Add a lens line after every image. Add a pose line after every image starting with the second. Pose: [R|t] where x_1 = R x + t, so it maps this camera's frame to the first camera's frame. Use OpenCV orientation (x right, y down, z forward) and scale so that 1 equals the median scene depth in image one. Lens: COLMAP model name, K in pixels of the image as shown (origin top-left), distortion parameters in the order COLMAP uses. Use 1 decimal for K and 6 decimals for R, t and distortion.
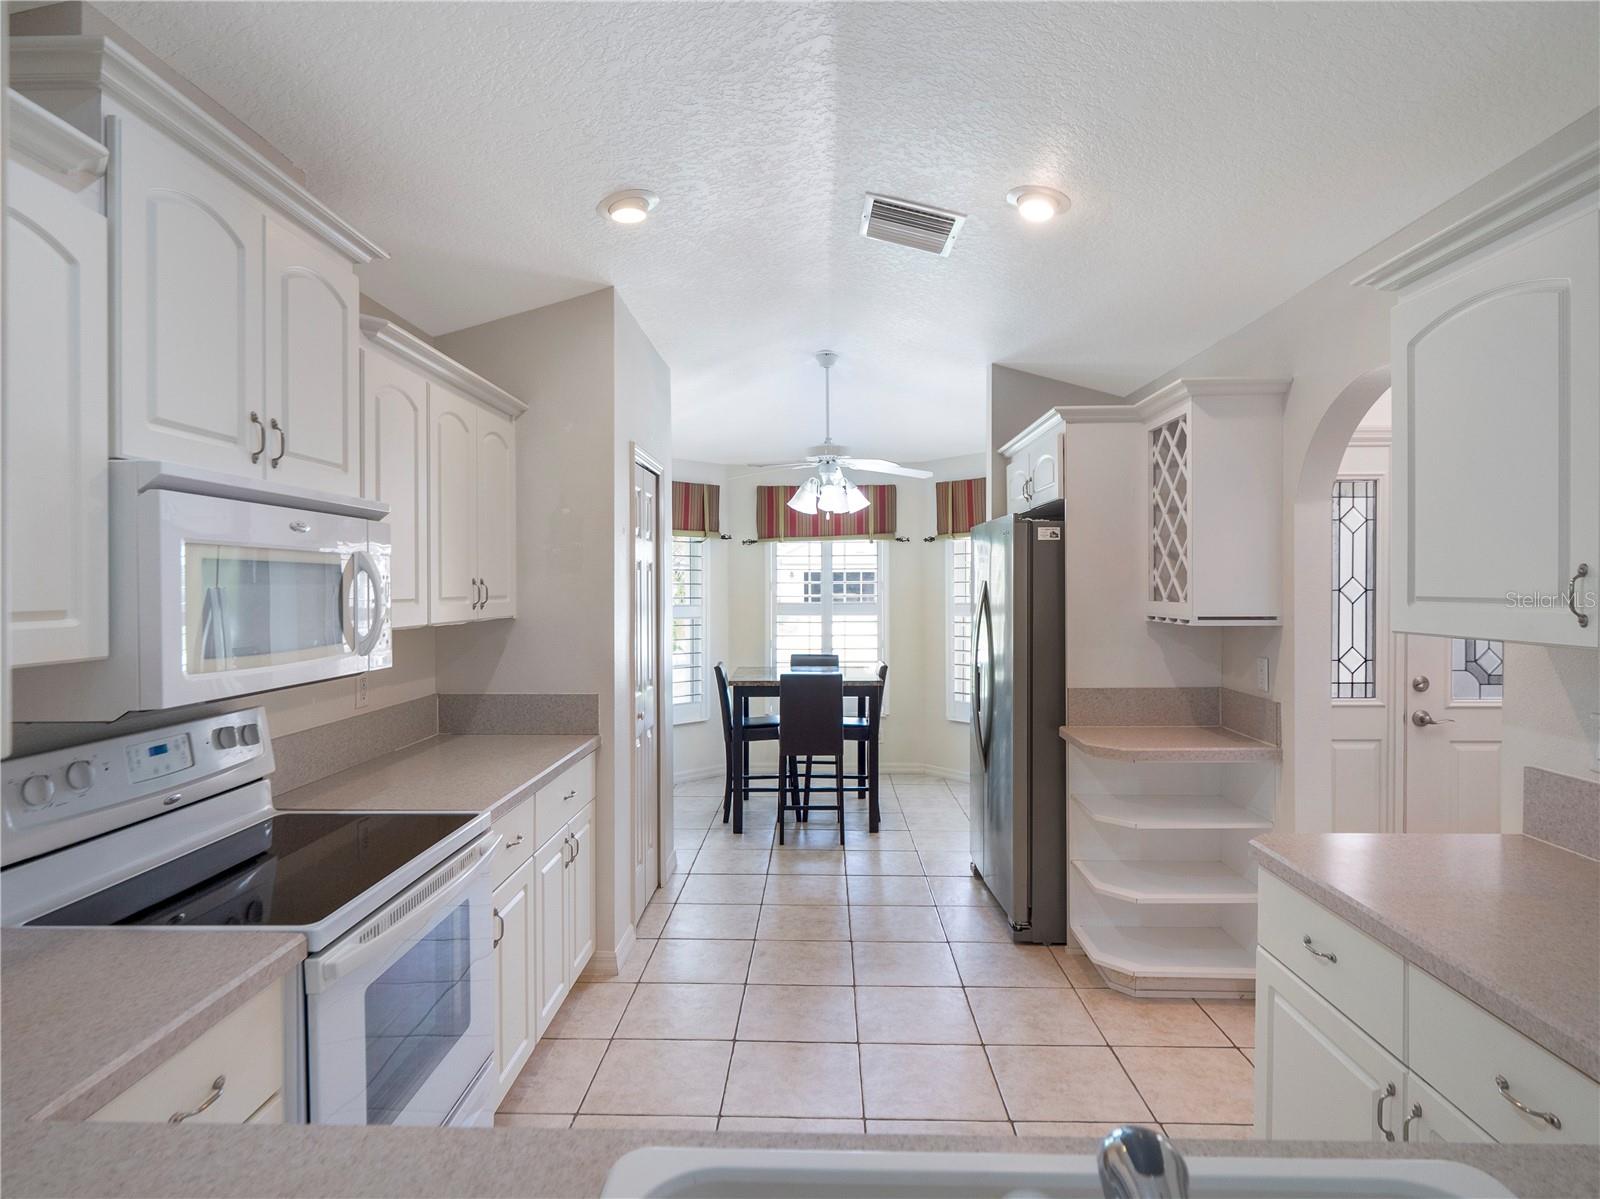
lens RADIAL K [[845.3, 0, 794.1], [0, 845.3, 595.9], [0, 0, 1]] dist [0.003351, -0.005288]
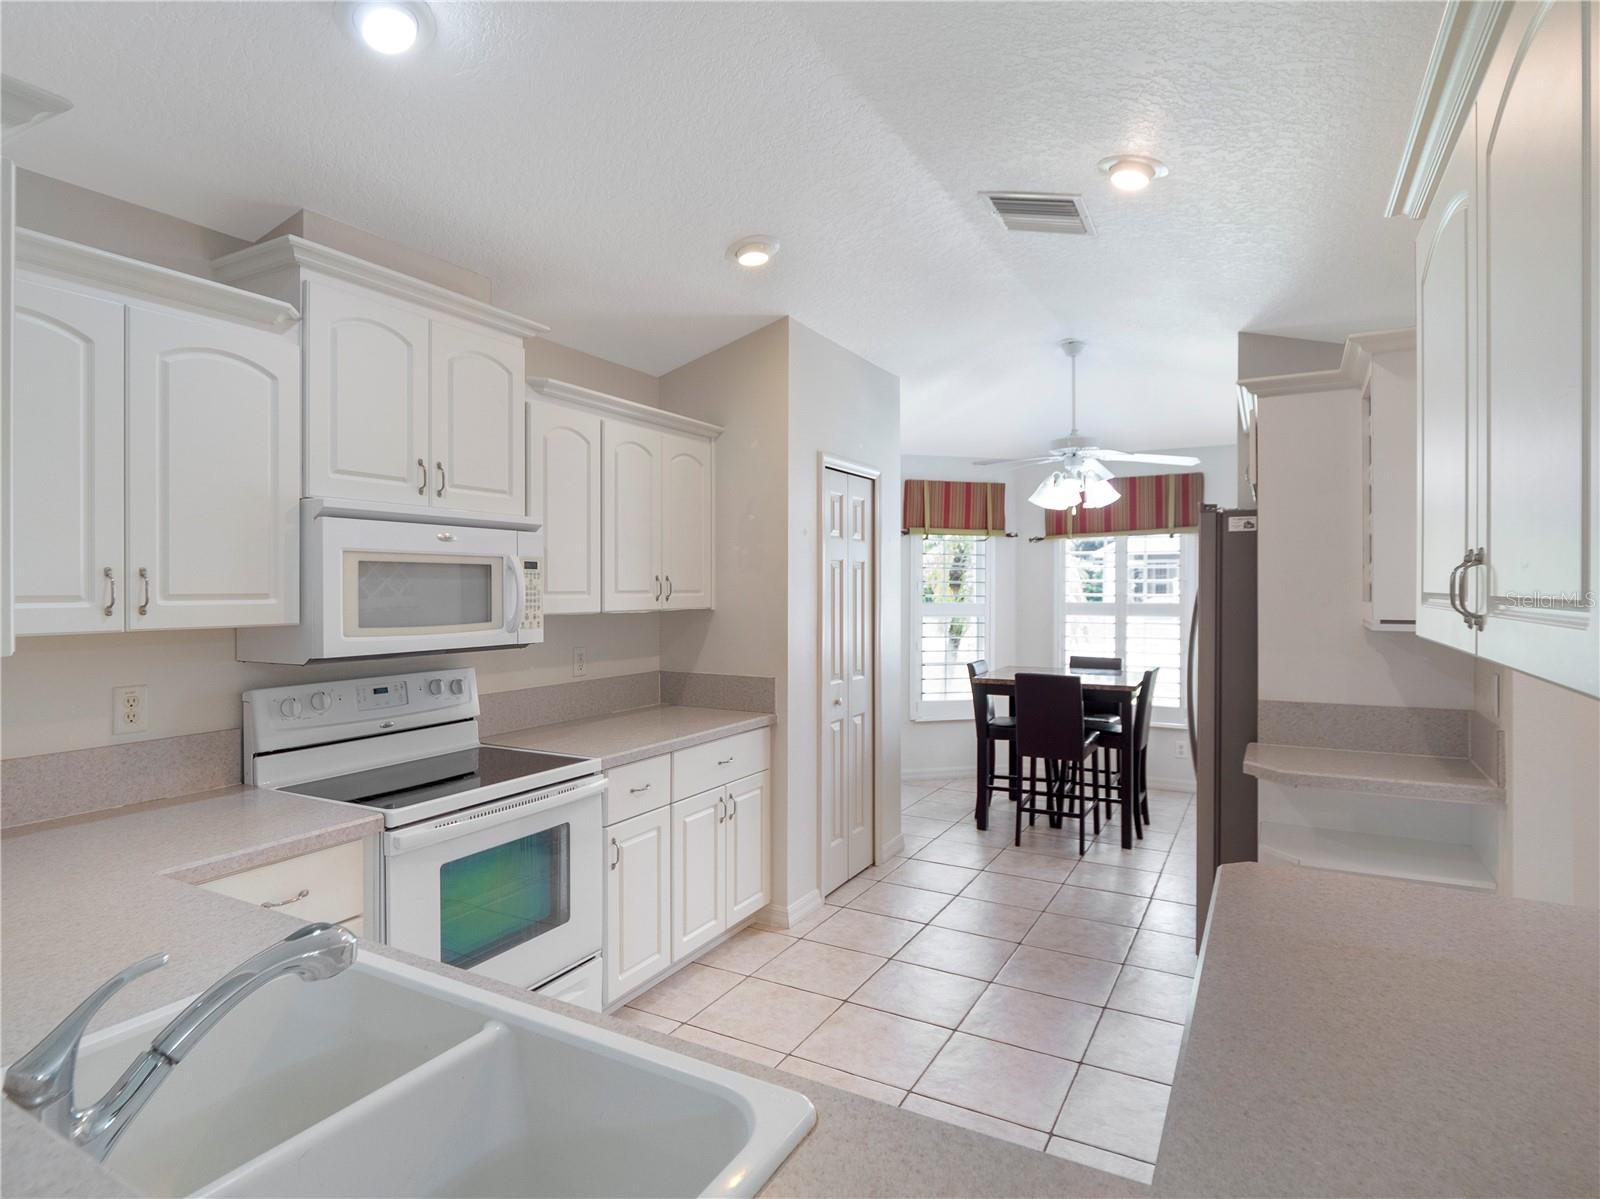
lens RADIAL K [[845.3, 0, 793.1], [0, 845.3, 593.8], [0, 0, 1]] dist [0.003351, -0.005288]
pose [[0.892428, 0.007428, -0.451128, 0.317654], [-0.008475, 0.999964, -0.000301, 0.004027], [0.451109, 0.004092, 0.892459, 0.001167]]
